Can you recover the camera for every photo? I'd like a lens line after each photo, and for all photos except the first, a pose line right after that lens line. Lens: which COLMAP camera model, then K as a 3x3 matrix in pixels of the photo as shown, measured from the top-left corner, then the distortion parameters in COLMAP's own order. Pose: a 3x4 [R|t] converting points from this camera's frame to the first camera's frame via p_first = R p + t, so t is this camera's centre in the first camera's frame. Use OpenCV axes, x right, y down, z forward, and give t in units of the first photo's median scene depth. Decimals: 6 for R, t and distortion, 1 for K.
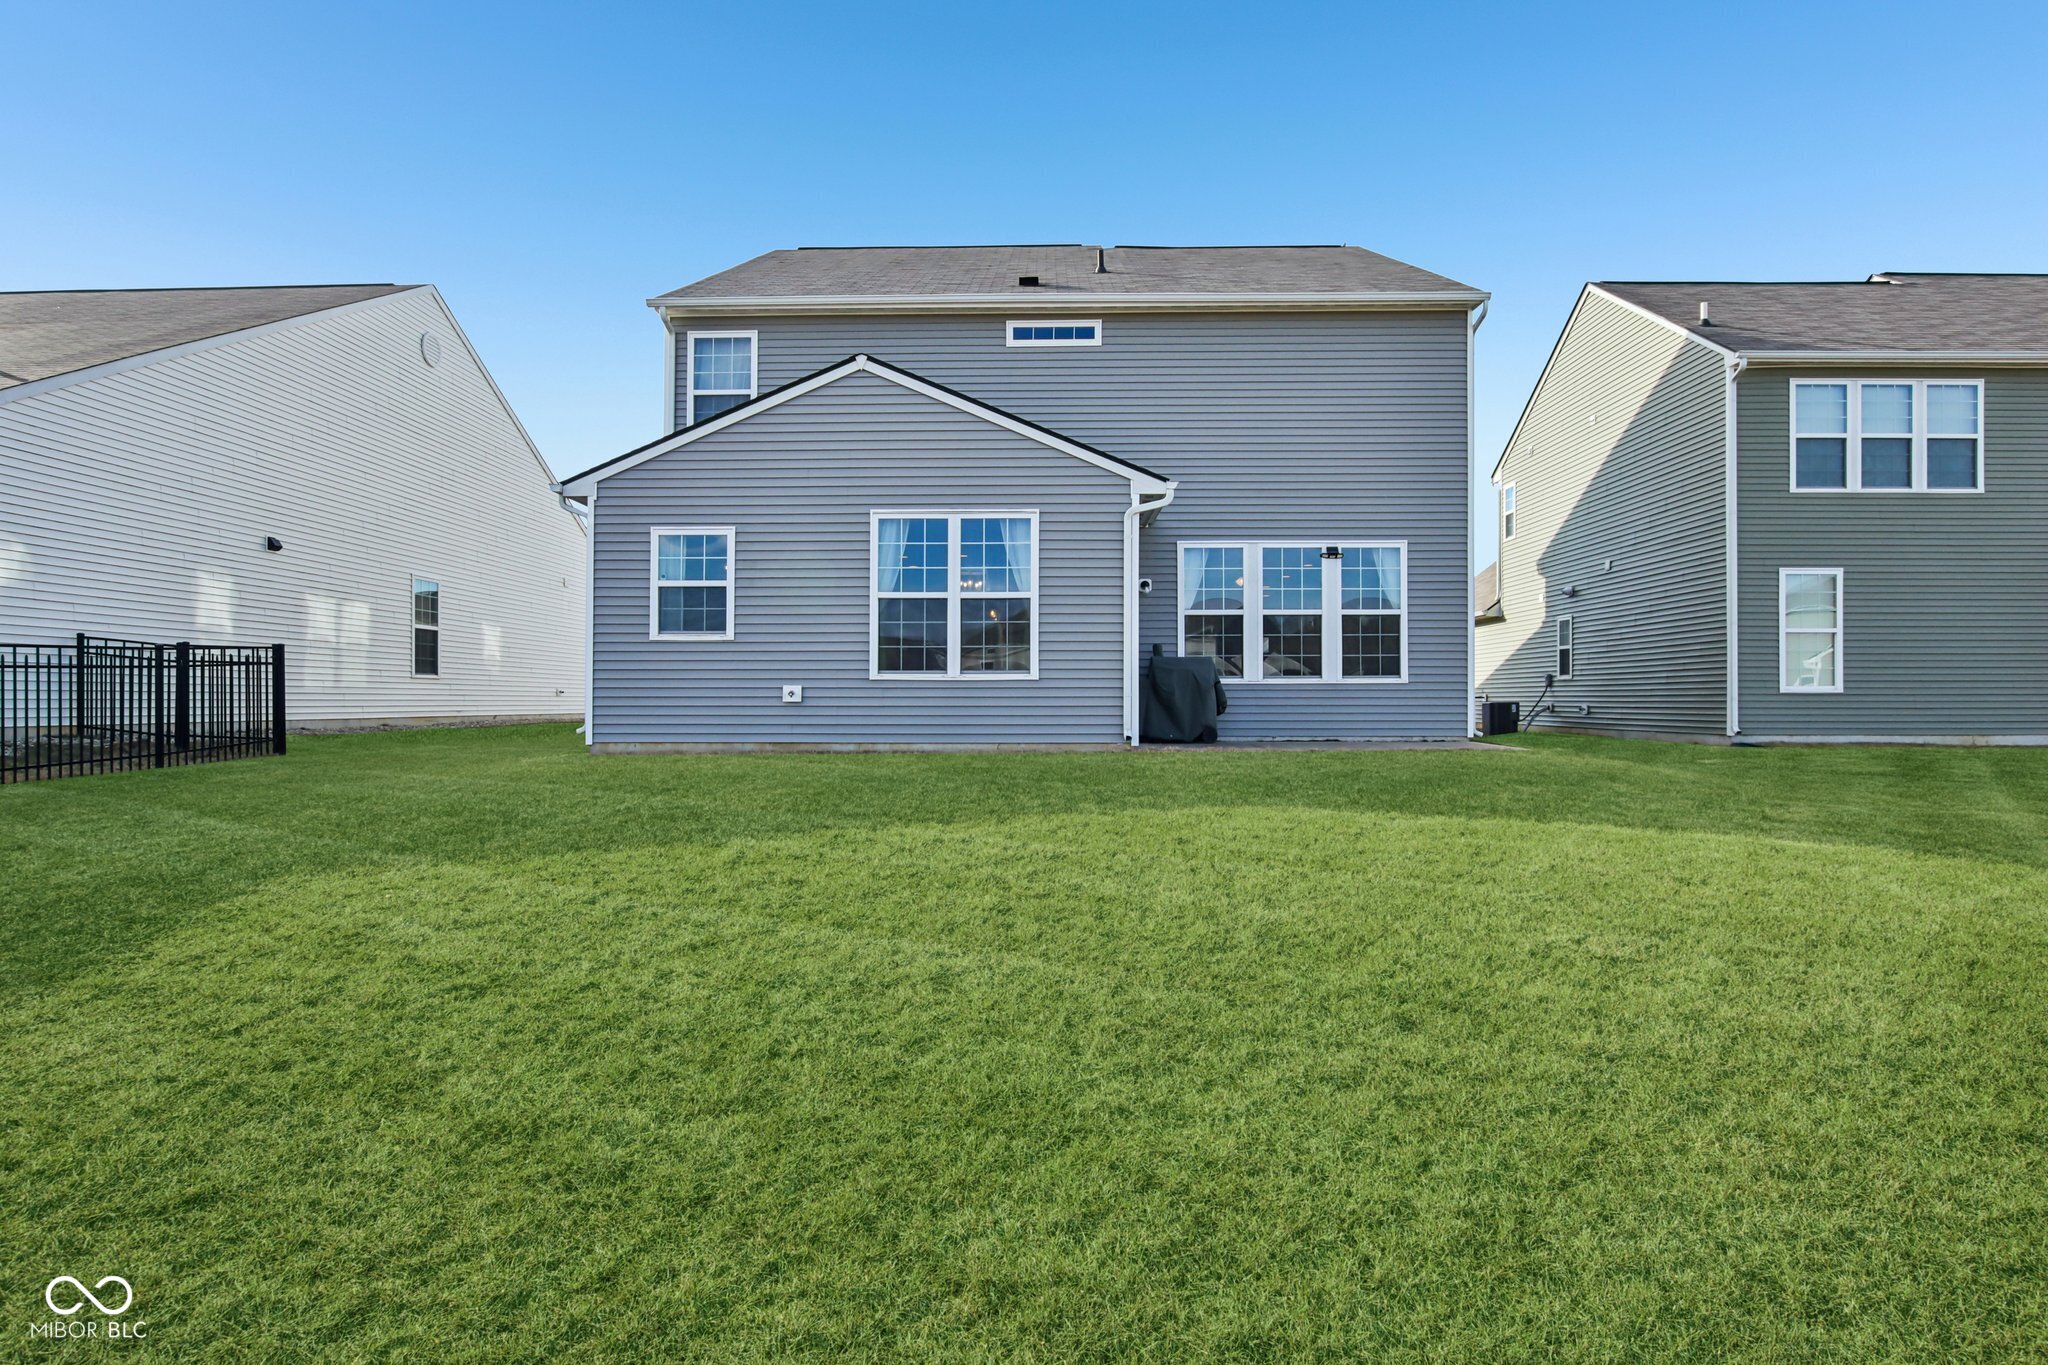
lens RADIAL K [[1116.1, 0, 1025.5], [0, 1116.1, 697.3], [0, 0, 1]] dist [-0.011680, 0.001407]
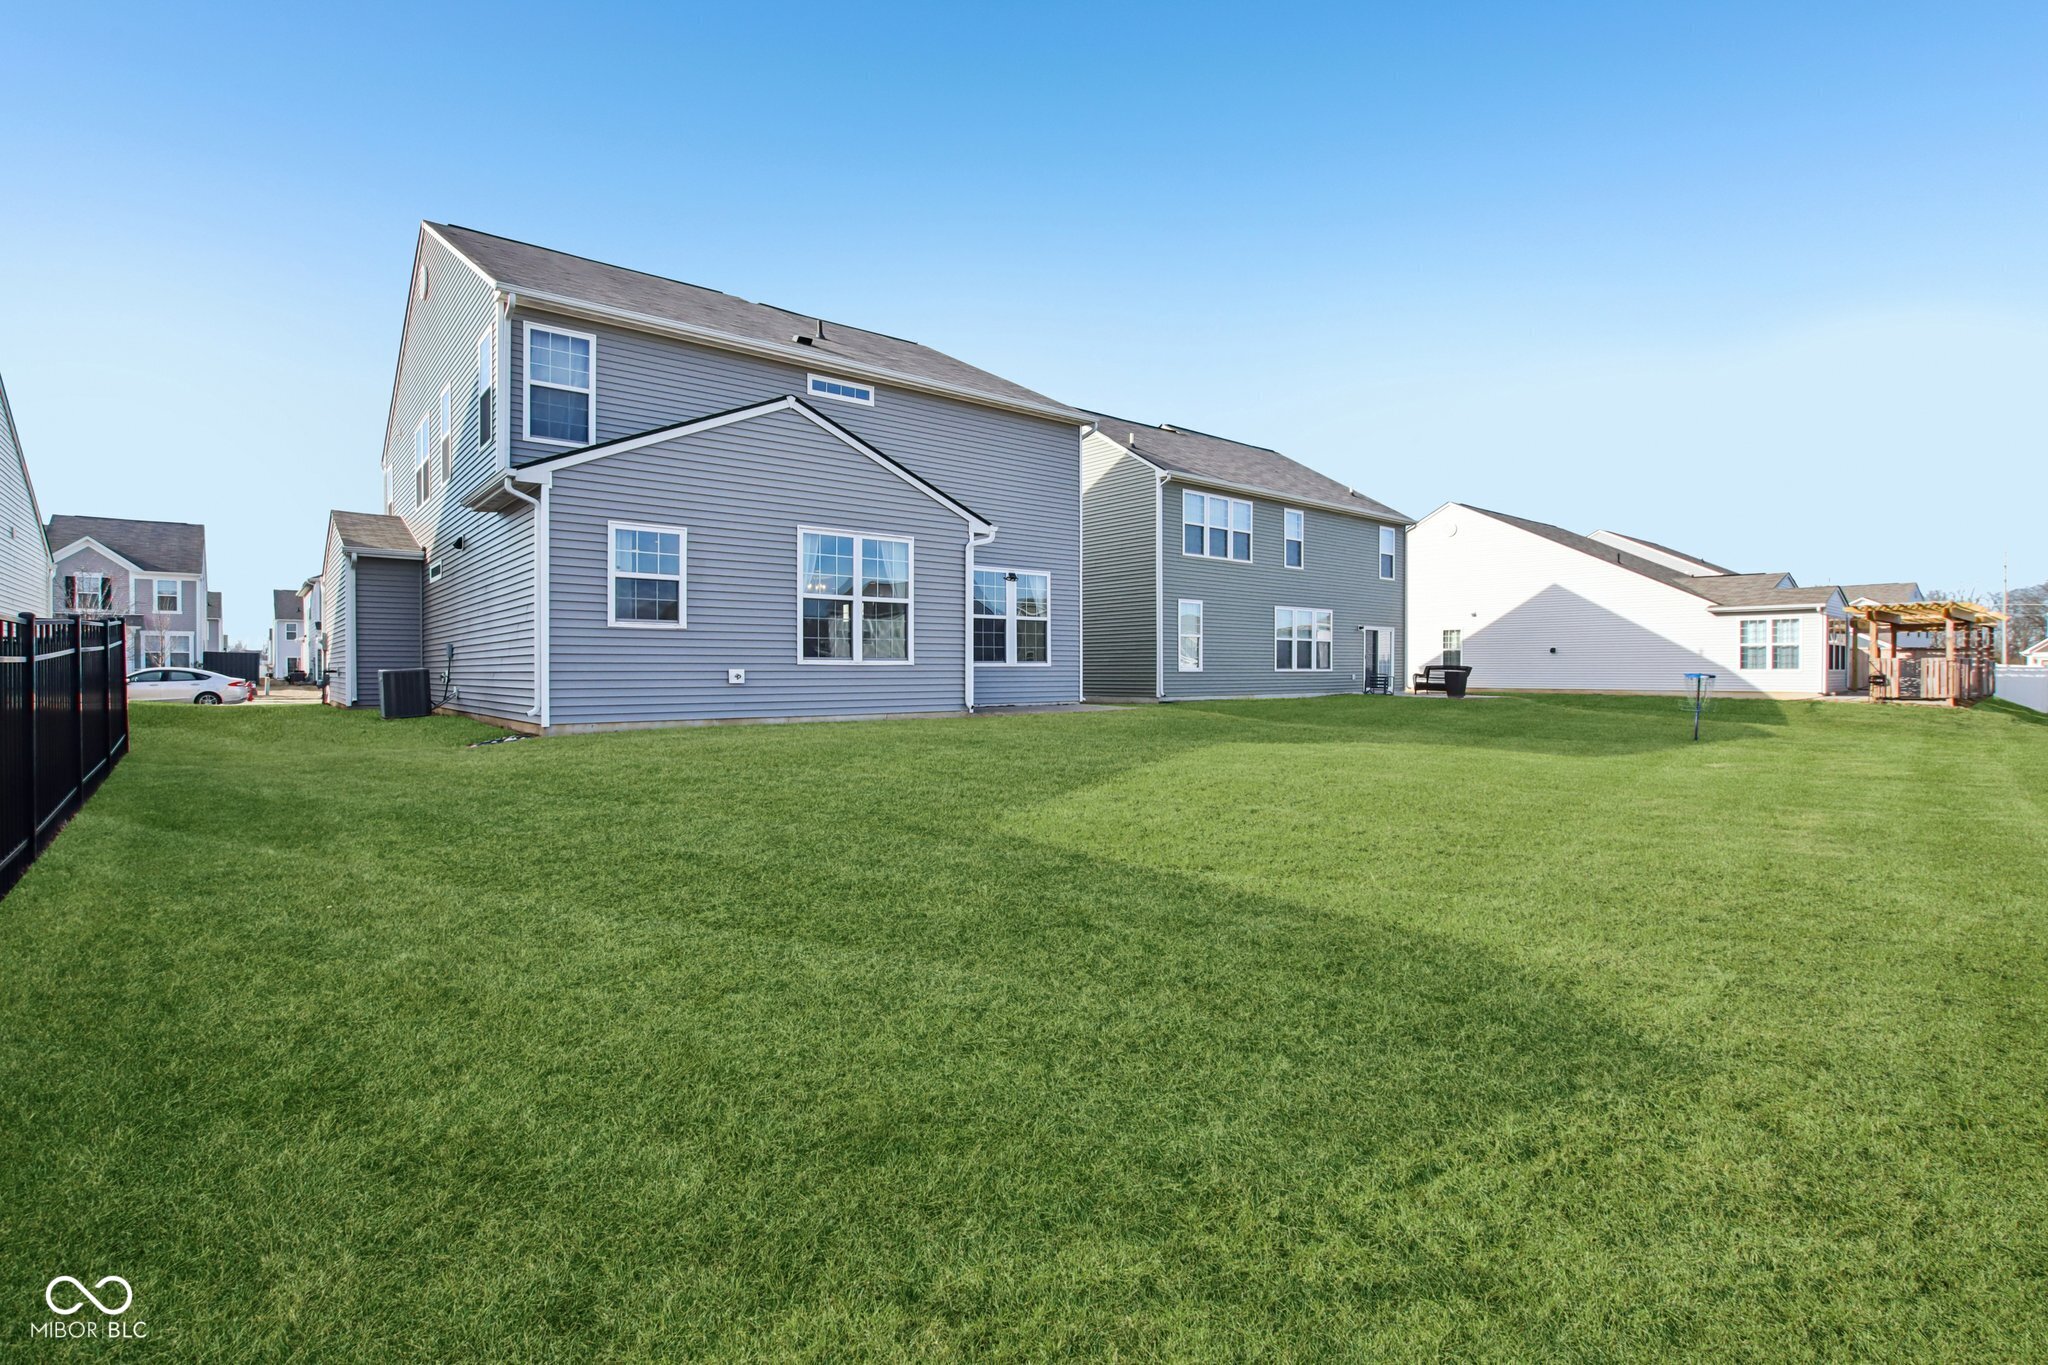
lens RADIAL K [[954.6, 0, 1024.8], [0, 954.6, 671.6], [0, 0, 1]] dist [0.000296, 0.000159]
pose [[0.761889, -0.002269, 0.647703, -0.521000], [0.003127, 0.999995, -0.000175, -0.005788], [-0.647700, 0.002159, 0.761893, 0.038531]]
